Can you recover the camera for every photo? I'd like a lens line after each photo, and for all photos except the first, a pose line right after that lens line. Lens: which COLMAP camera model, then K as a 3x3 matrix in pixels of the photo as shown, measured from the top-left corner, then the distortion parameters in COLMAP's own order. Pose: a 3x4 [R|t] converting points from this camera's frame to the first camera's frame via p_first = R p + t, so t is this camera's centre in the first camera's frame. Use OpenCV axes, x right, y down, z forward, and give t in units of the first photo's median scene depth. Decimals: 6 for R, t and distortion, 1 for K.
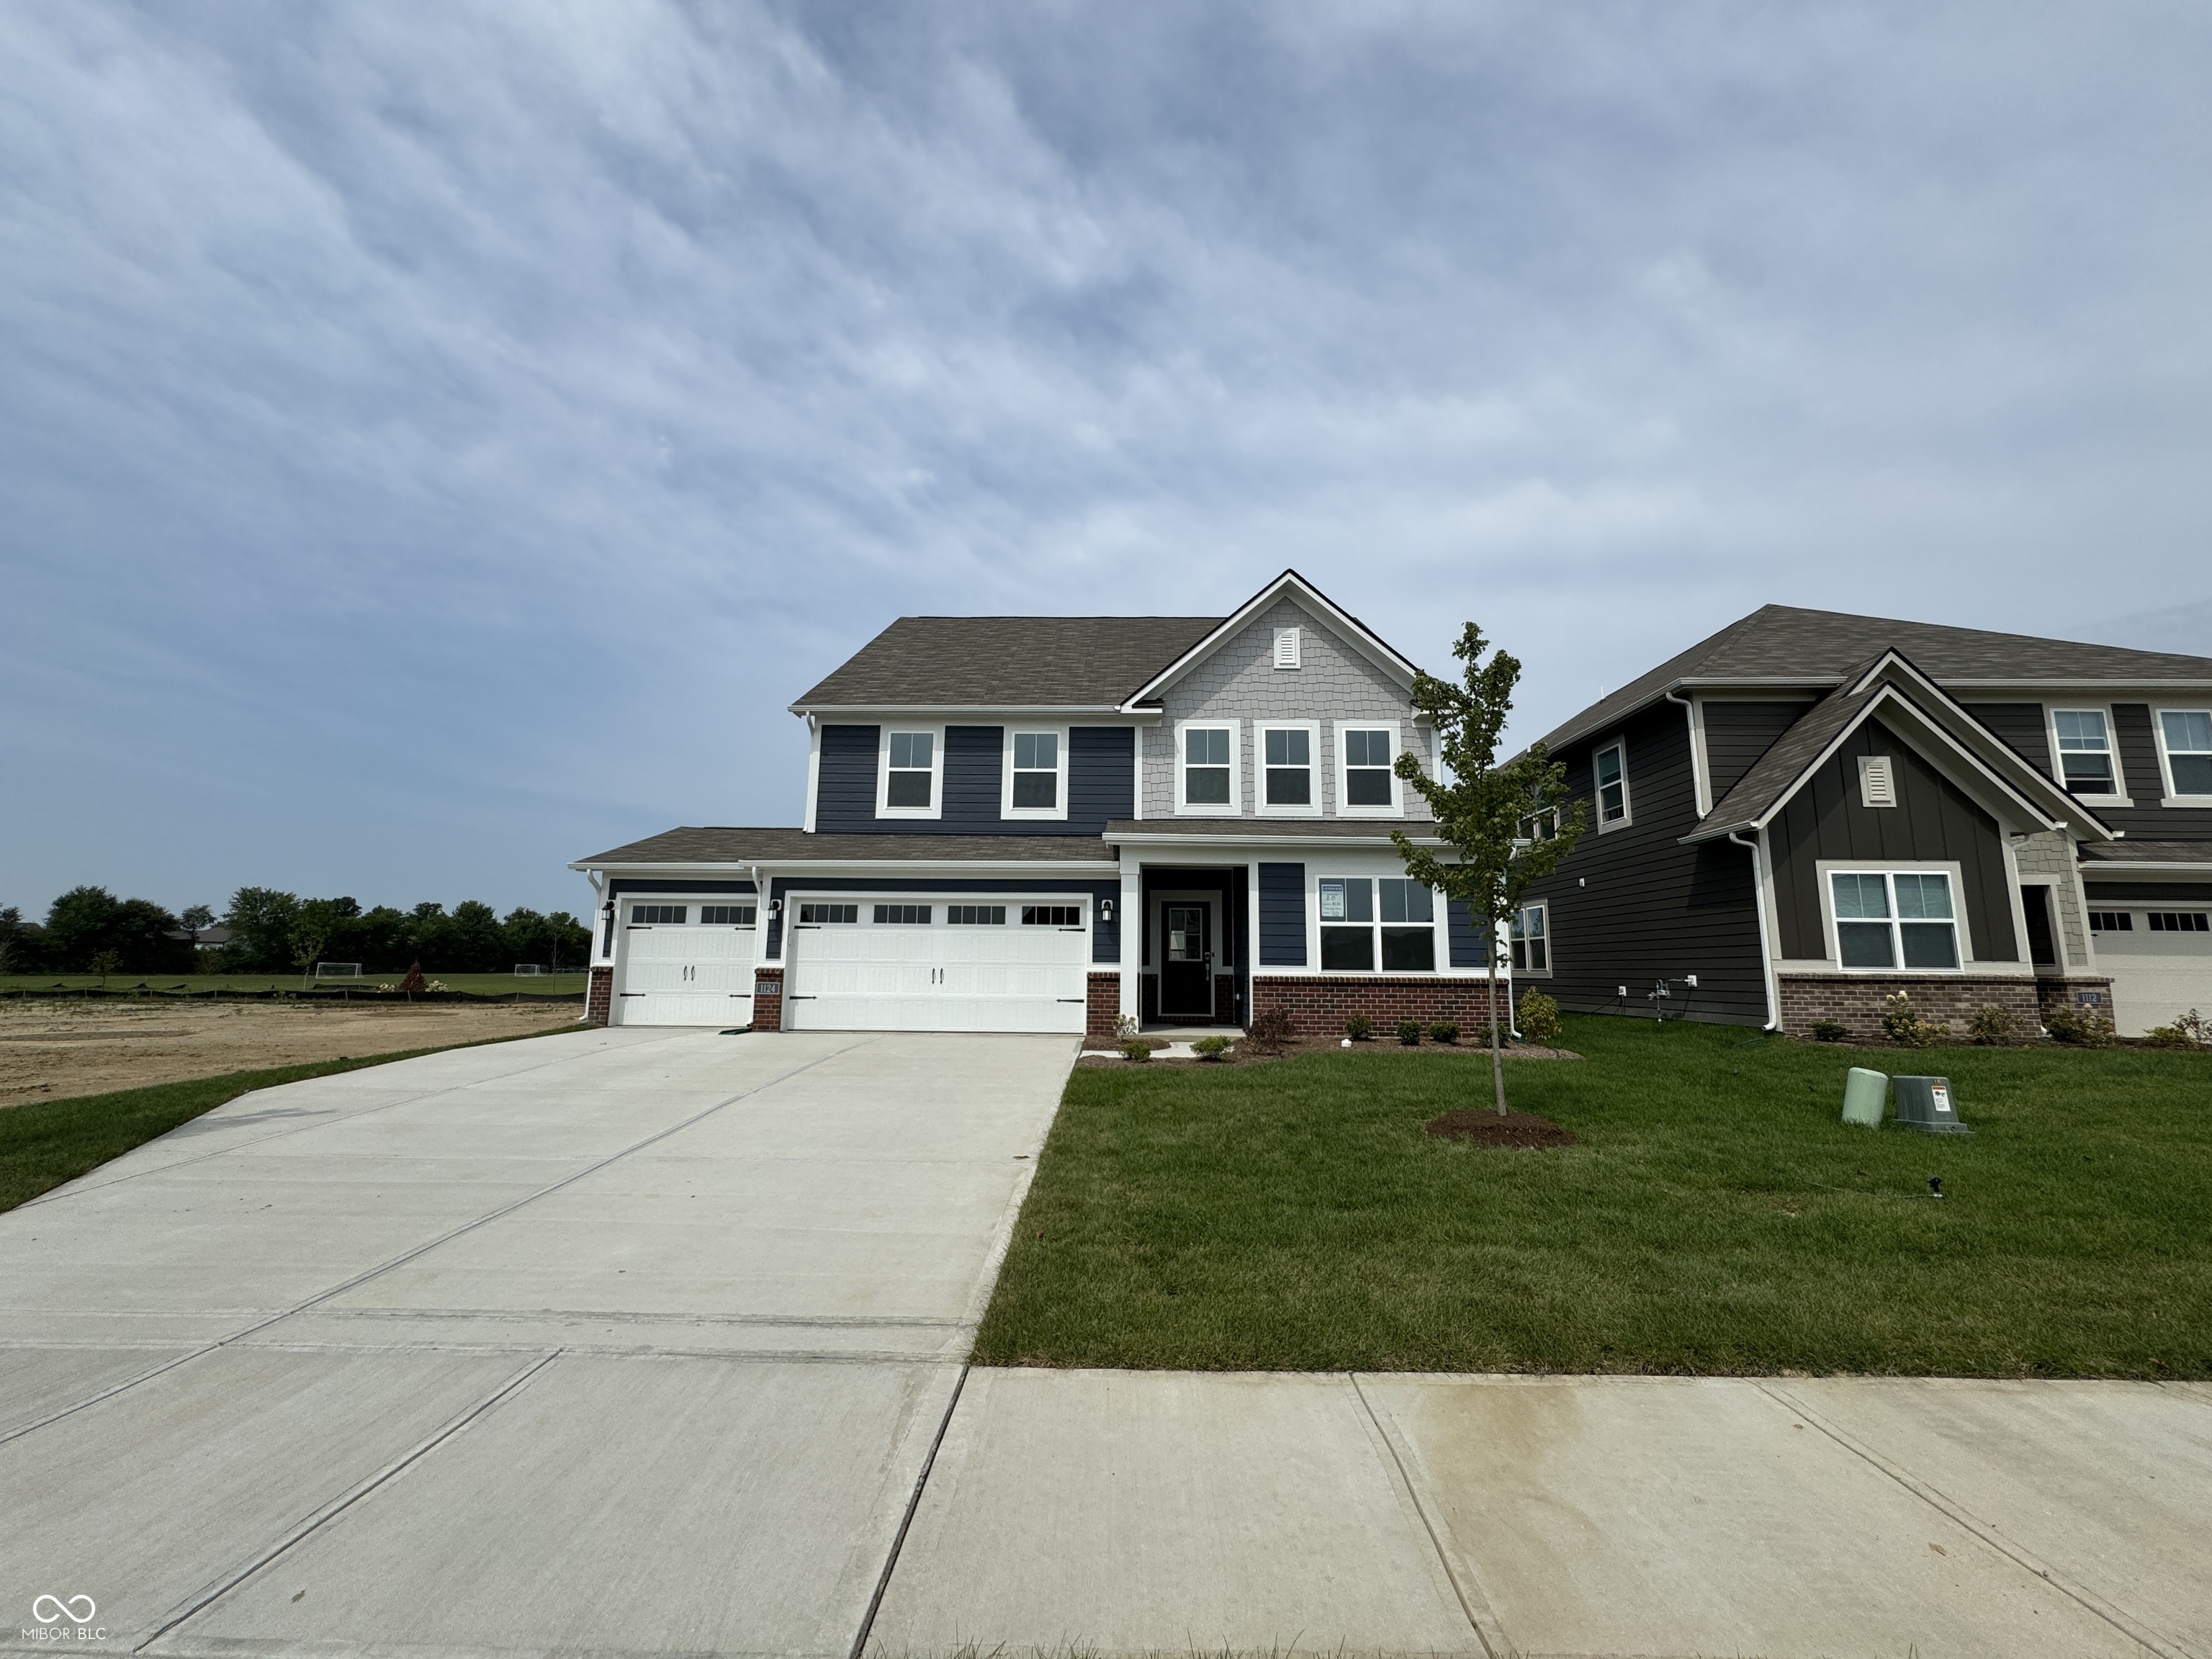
lens RADIAL K [[880.7, 0, 1106.0], [0, 880.7, 829.5], [0, 0, 1]] dist [-0.002967, -0.000052]
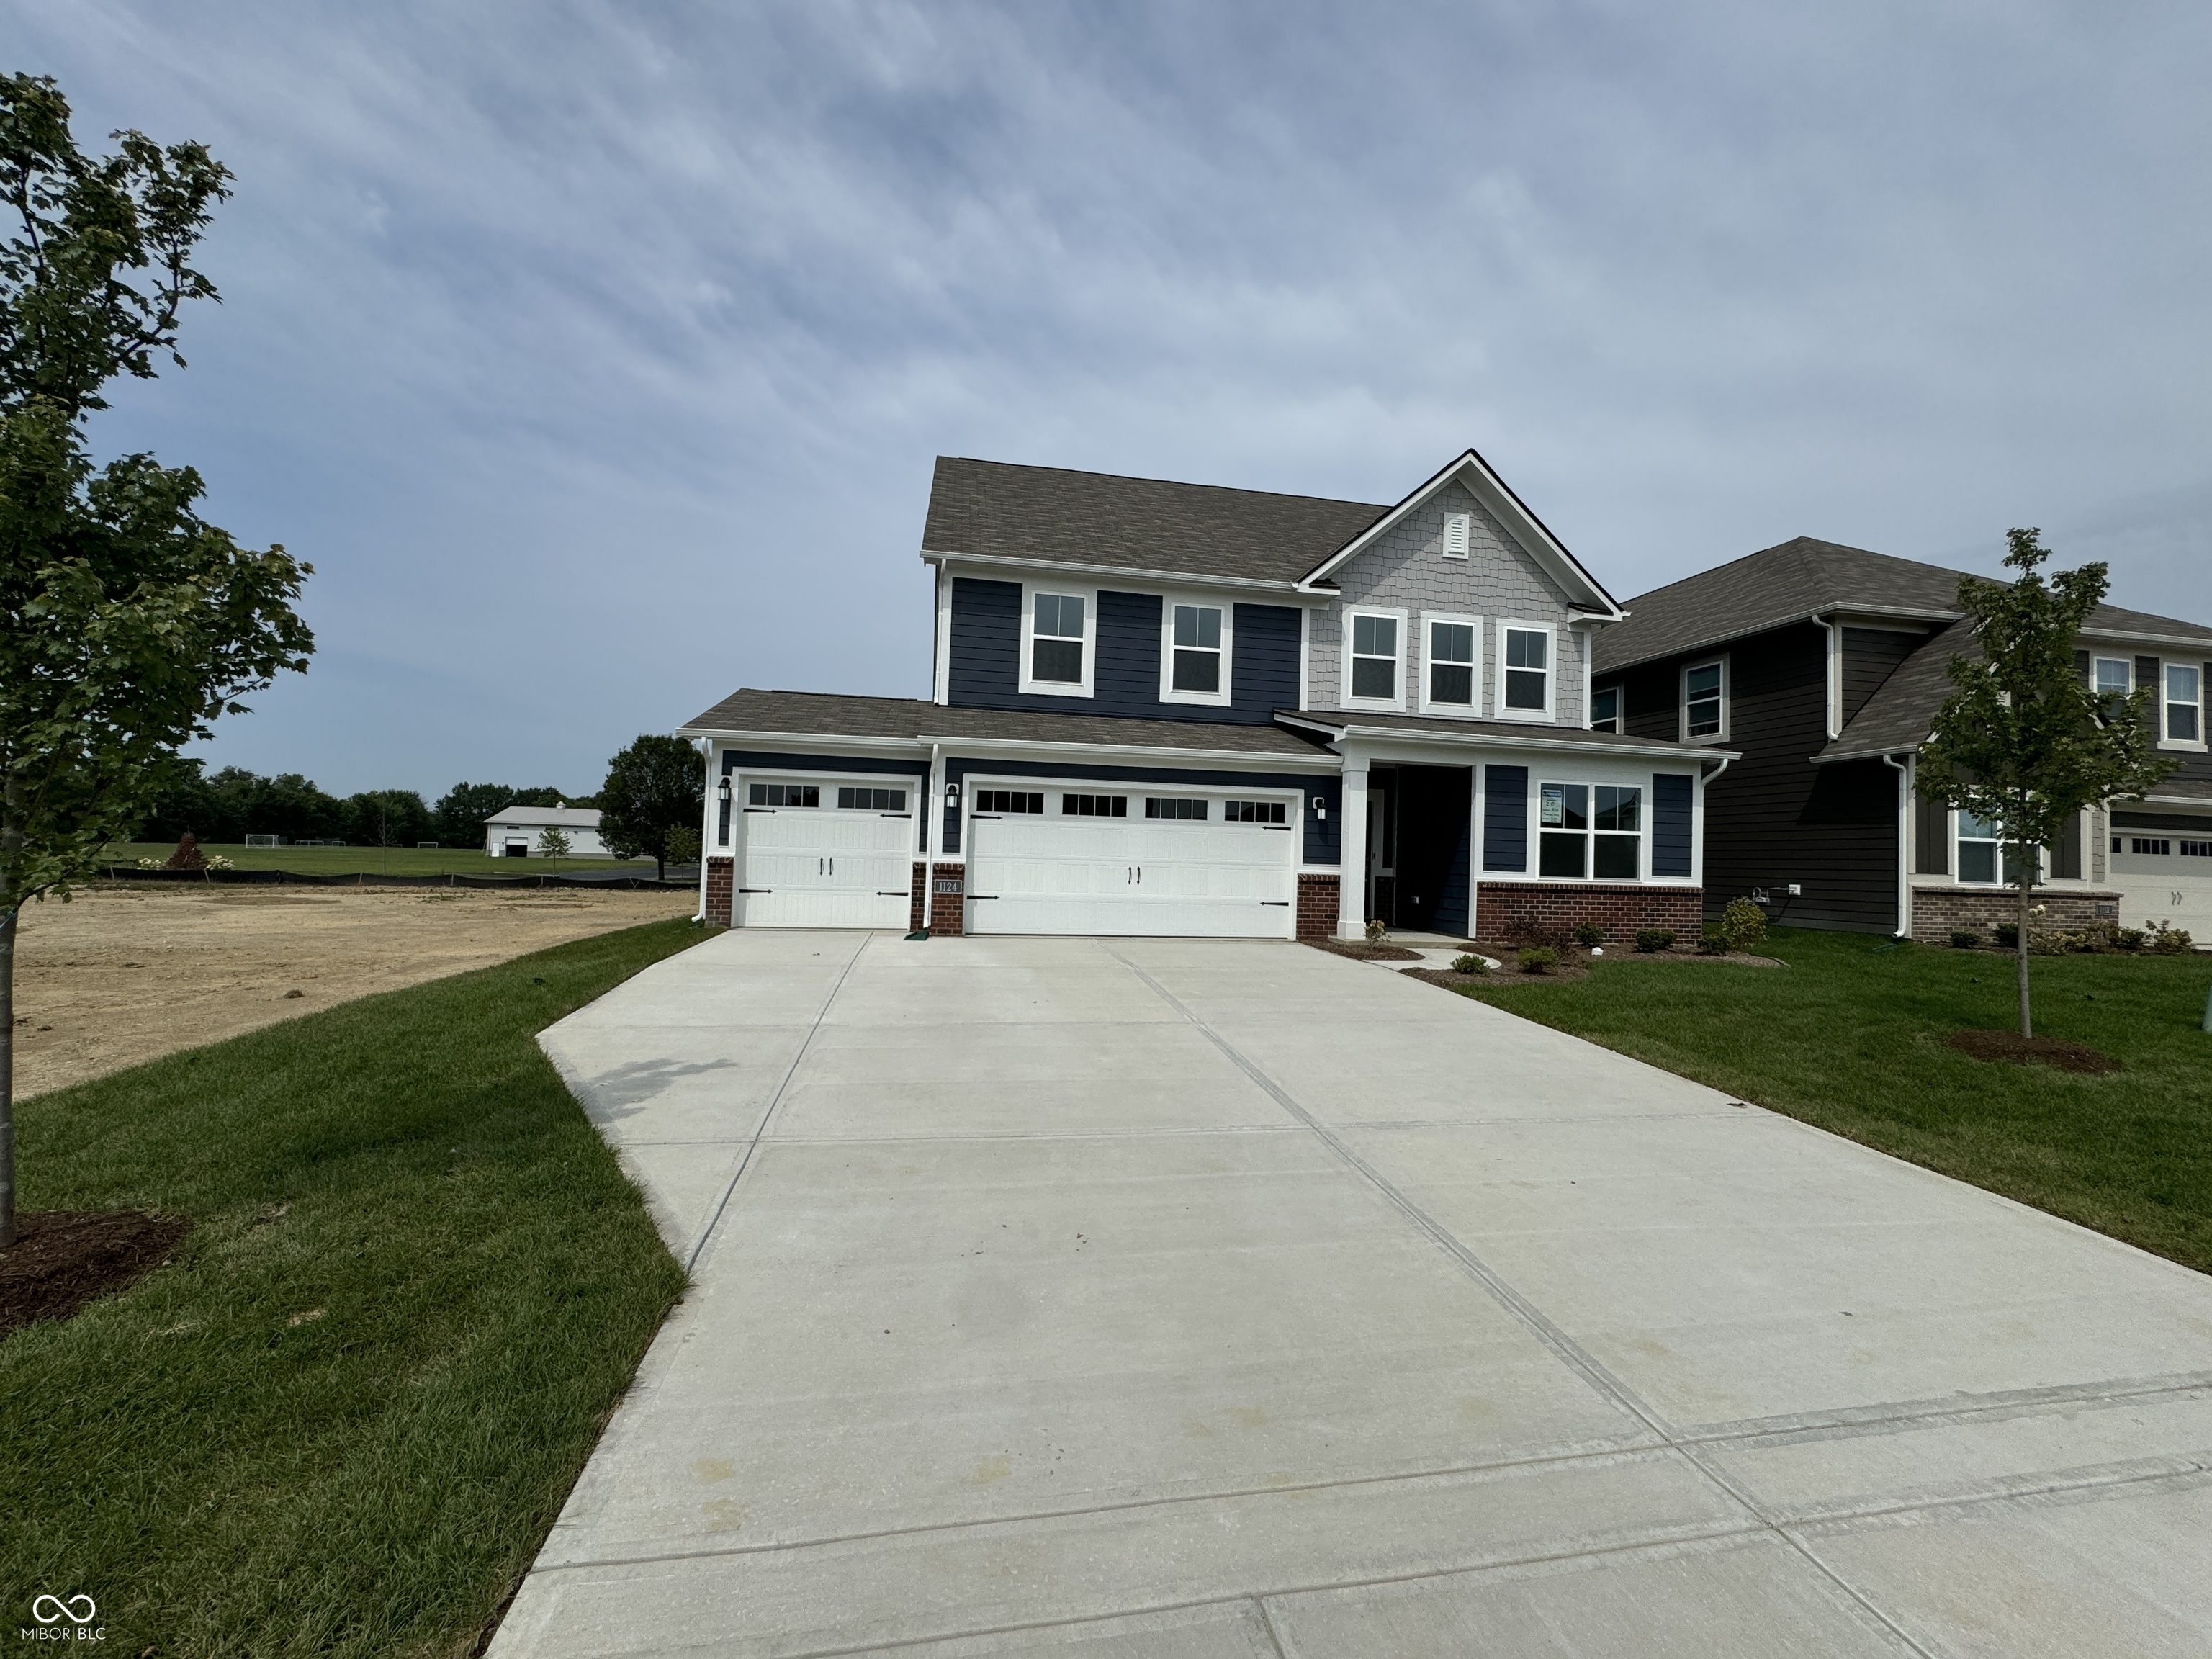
lens RADIAL K [[880.7, 0, 1106.0], [0, 880.7, 829.5], [0, 0, 1]] dist [-0.002967, -0.000052]
pose [[0.978156, 0.026170, 0.206221, -0.384512], [-0.052553, 0.990950, 0.123519, 0.010119], [-0.201122, -0.131659, 0.970678, 0.131711]]
